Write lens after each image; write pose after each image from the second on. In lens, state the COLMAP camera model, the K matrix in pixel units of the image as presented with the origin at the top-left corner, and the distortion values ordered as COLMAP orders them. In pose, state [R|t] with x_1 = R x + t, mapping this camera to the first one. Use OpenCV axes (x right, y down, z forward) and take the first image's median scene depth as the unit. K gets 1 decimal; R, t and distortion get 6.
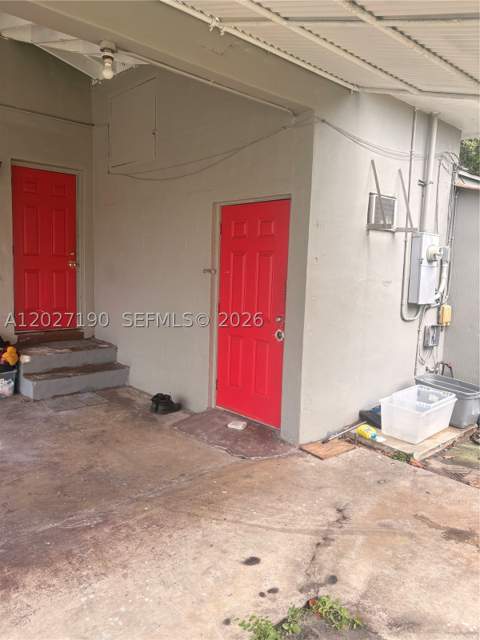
lens RADIAL K [[480.0, 0, 240.0], [0, 480.0, 320.0], [0, 0, 1]] dist [0.007655, 0.006357]
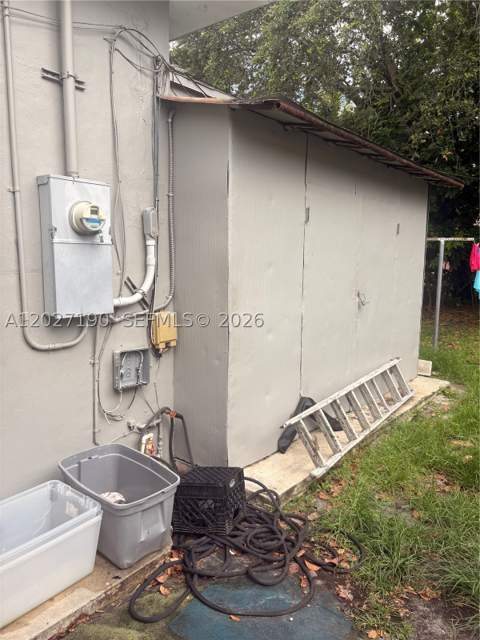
lens RADIAL K [[480.0, 0, 240.0], [0, 480.0, 320.0], [0, 0, 1]] dist [0.007655, 0.006357]
pose [[0.988241, -0.033374, 0.149218, 0.442779], [0.029409, 0.999155, 0.028705, -0.036502], [-0.150050, -0.023979, 0.988388, 0.426707]]
